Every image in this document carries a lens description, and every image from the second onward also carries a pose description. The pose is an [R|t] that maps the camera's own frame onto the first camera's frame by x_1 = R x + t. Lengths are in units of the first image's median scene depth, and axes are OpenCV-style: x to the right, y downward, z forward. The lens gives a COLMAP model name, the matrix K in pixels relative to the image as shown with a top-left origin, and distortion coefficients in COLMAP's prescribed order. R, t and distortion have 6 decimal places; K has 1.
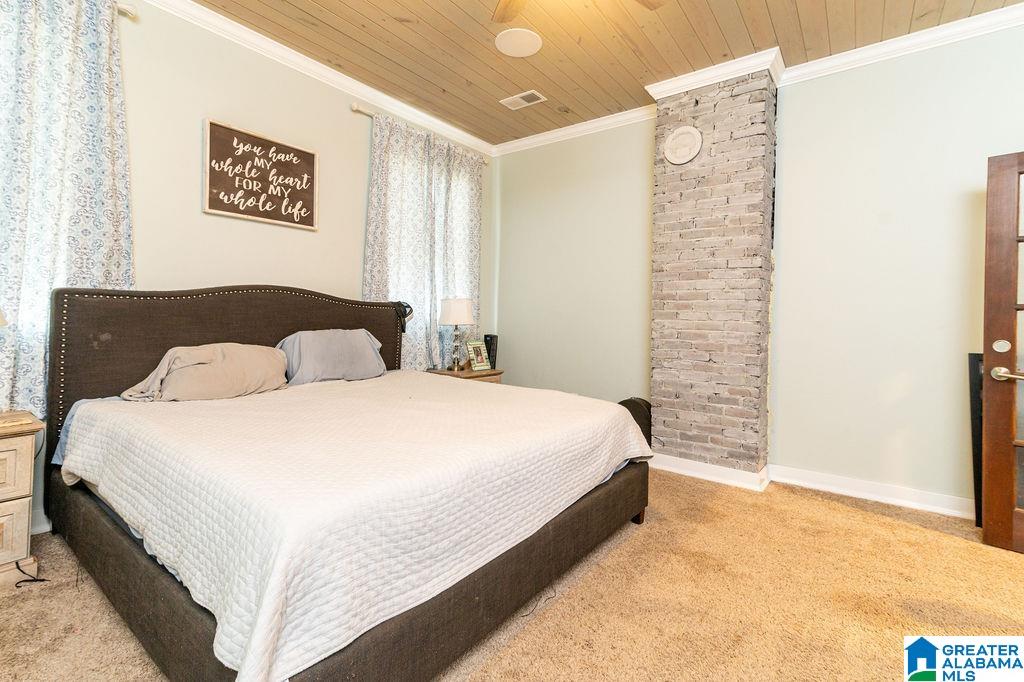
lens RADIAL K [[465.3, 0, 517.8], [0, 465.3, 318.3], [0, 0, 1]] dist [0.000686, 0.000046]
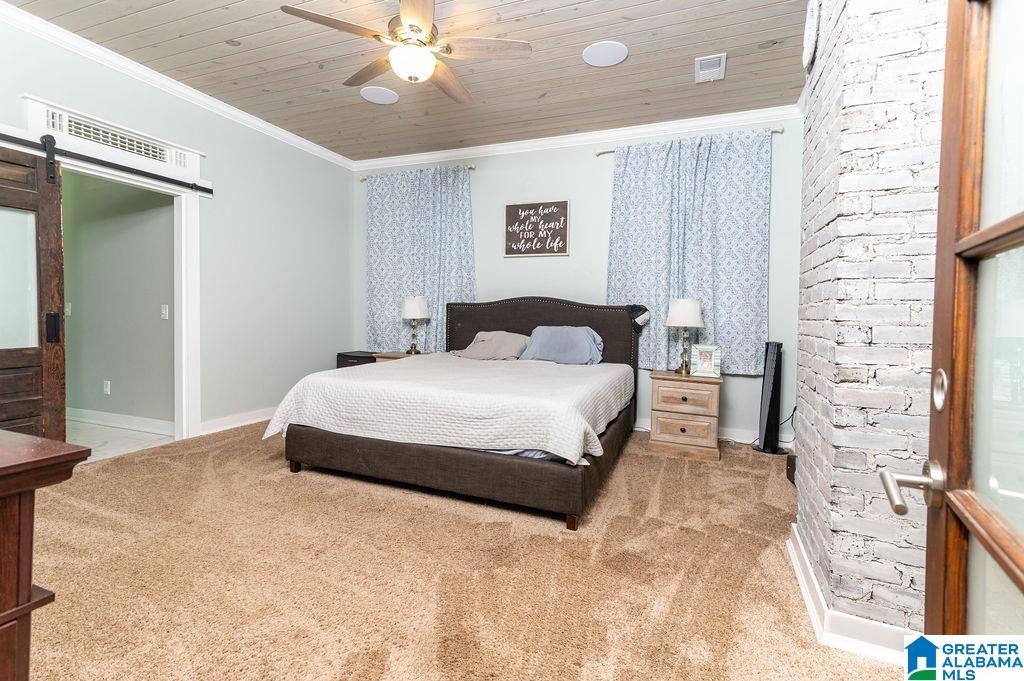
lens RADIAL K [[465.3, 0, 516.3], [0, 465.3, 330.9], [0, 0, 1]] dist [0.000686, 0.000046]
pose [[0.251927, 0.024877, -0.967426, 0.964839], [-0.022392, 0.999552, 0.019872, 0.014714], [0.967487, 0.016657, 0.252371, 0.547627]]
